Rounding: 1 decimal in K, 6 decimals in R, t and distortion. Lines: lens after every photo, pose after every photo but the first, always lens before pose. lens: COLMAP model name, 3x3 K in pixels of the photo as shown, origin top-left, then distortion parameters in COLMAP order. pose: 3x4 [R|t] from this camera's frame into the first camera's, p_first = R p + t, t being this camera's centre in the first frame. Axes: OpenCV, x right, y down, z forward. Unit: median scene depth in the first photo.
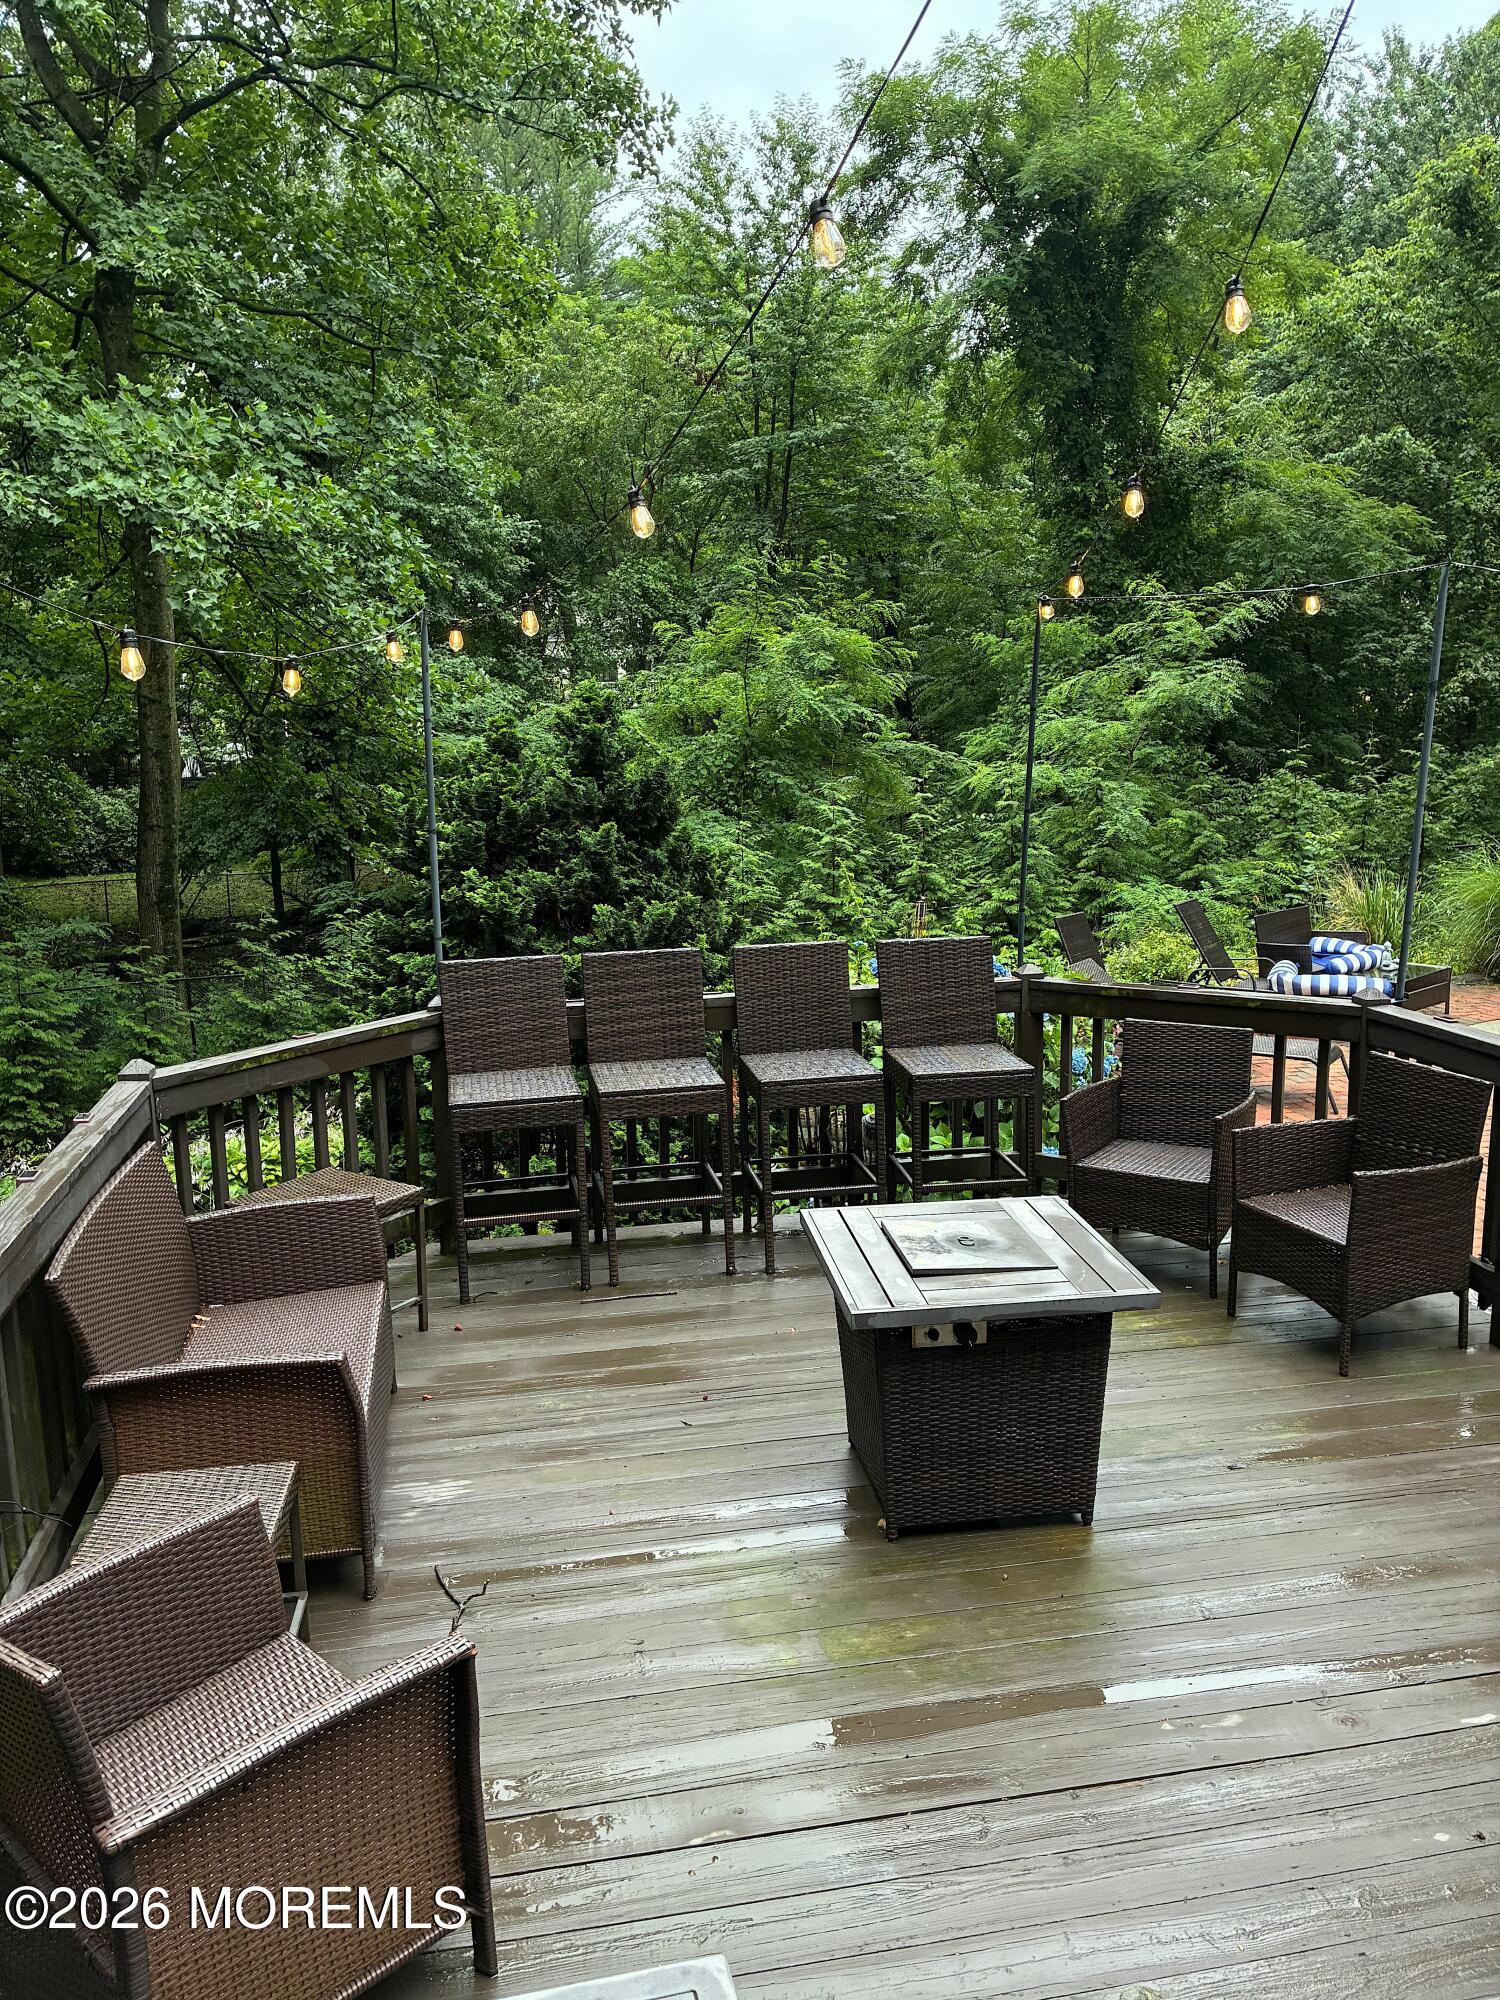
lens RADIAL K [[1502.1, 0, 742.8], [0, 1502.1, 974.9], [0, 0, 1]] dist [0.090694, -0.116074]
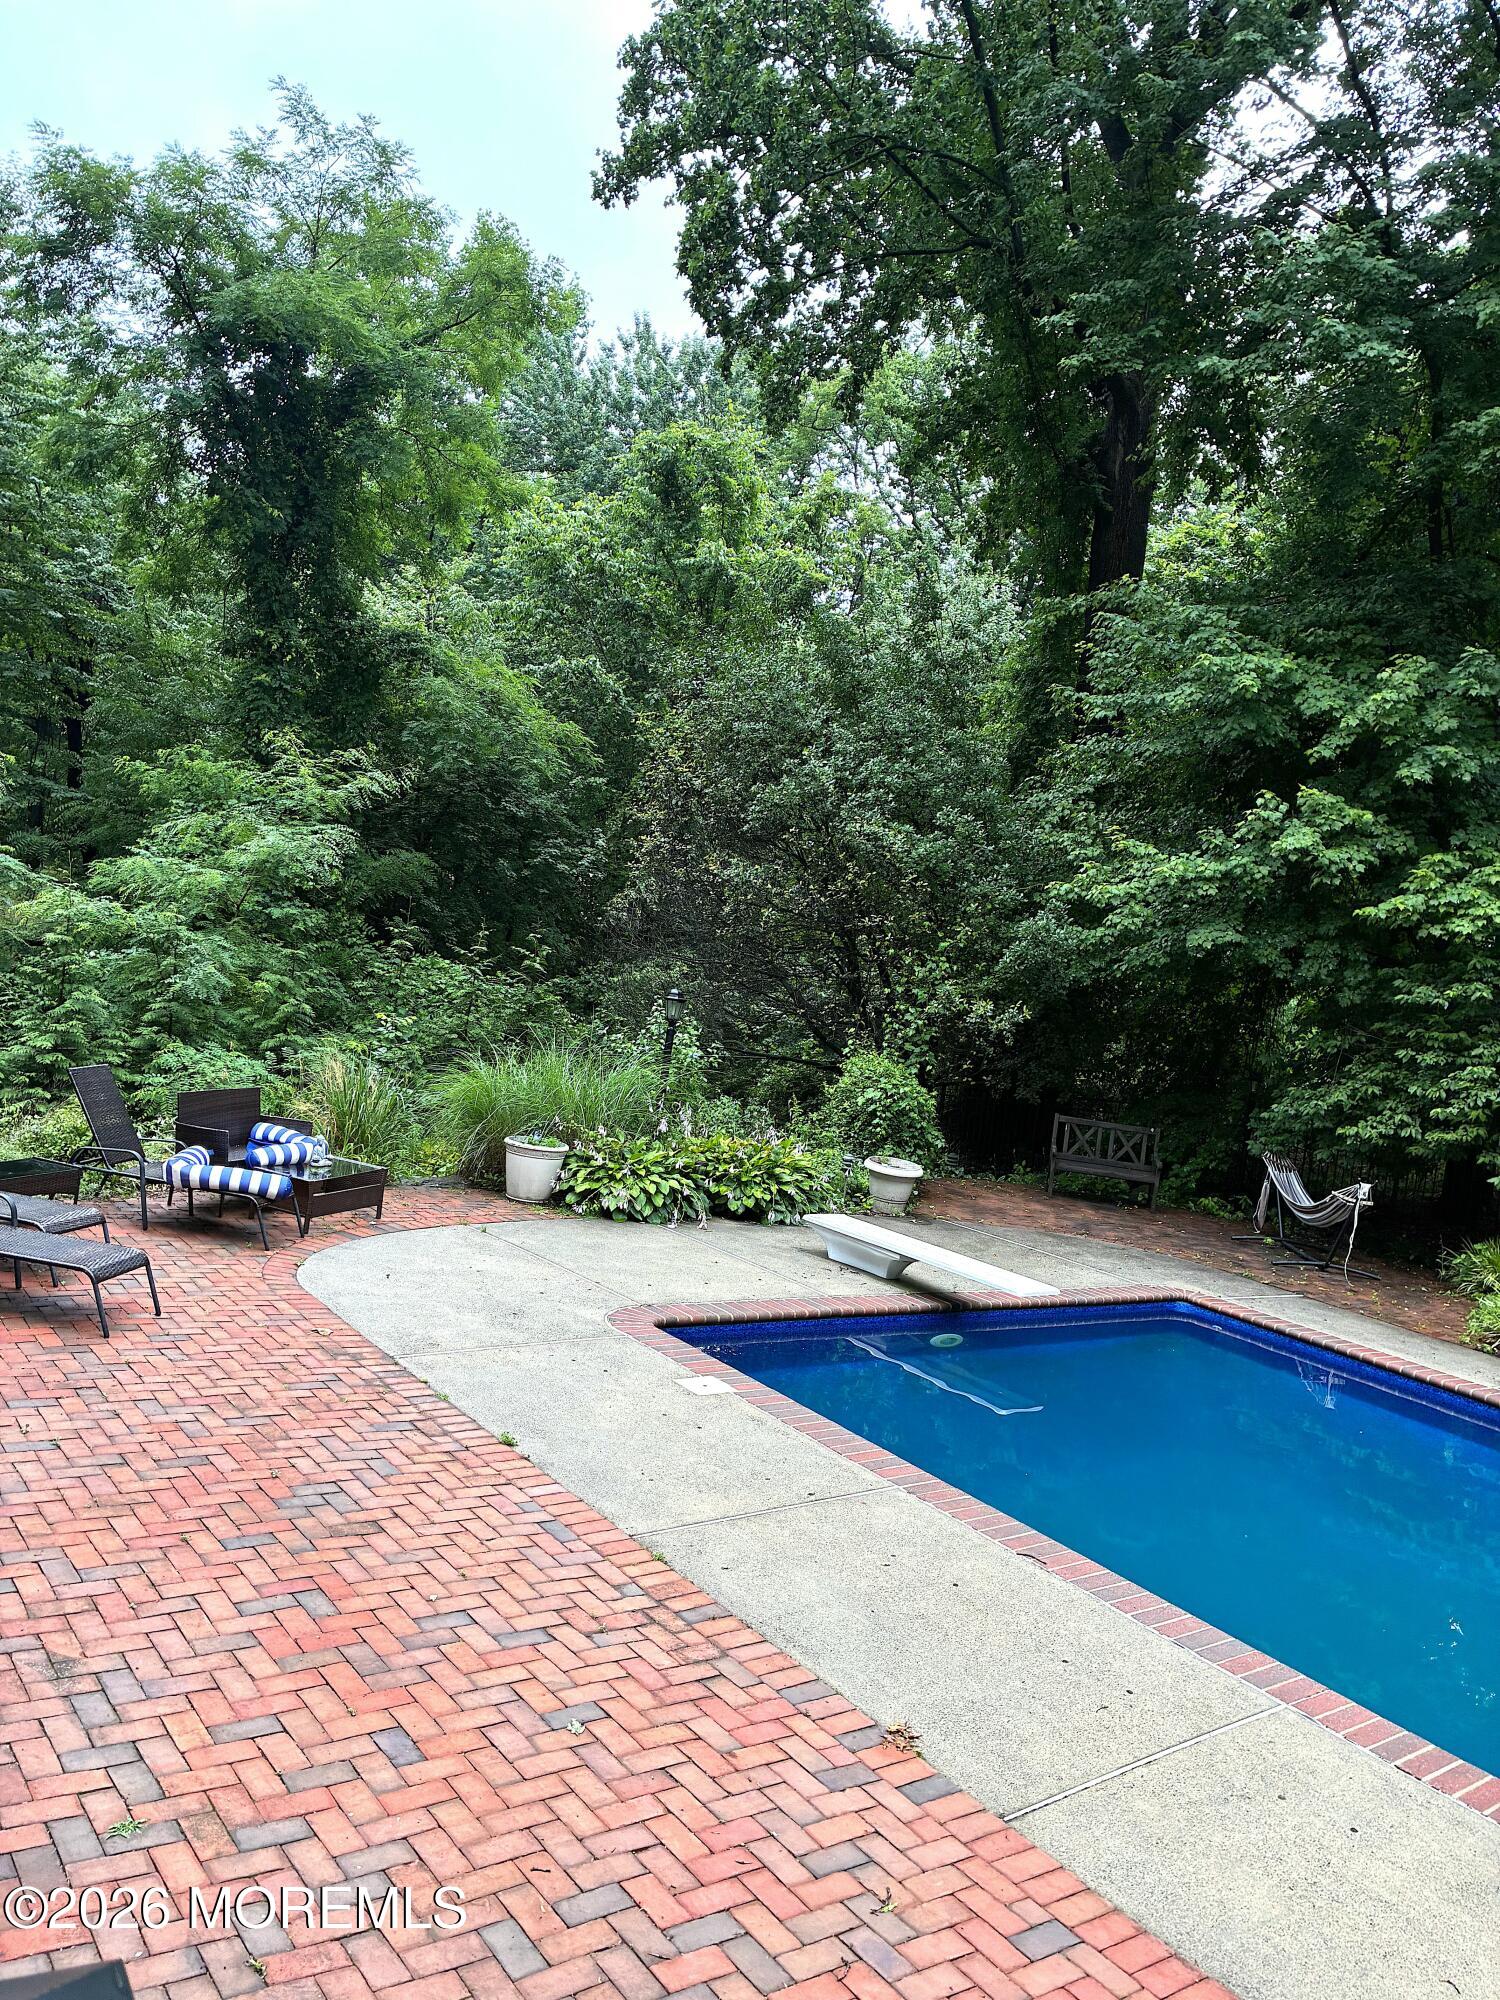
lens RADIAL K [[1504.7, 0, 750.0], [0, 1504.7, 1000.0], [0, 0, 1]] dist [0.005758, 0.000016]
pose [[0.884844, 0.129984, 0.447386, 0.101561], [-0.086803, 0.989472, -0.115803, -0.008354], [-0.457729, 0.063633, 0.886812, 0.033464]]
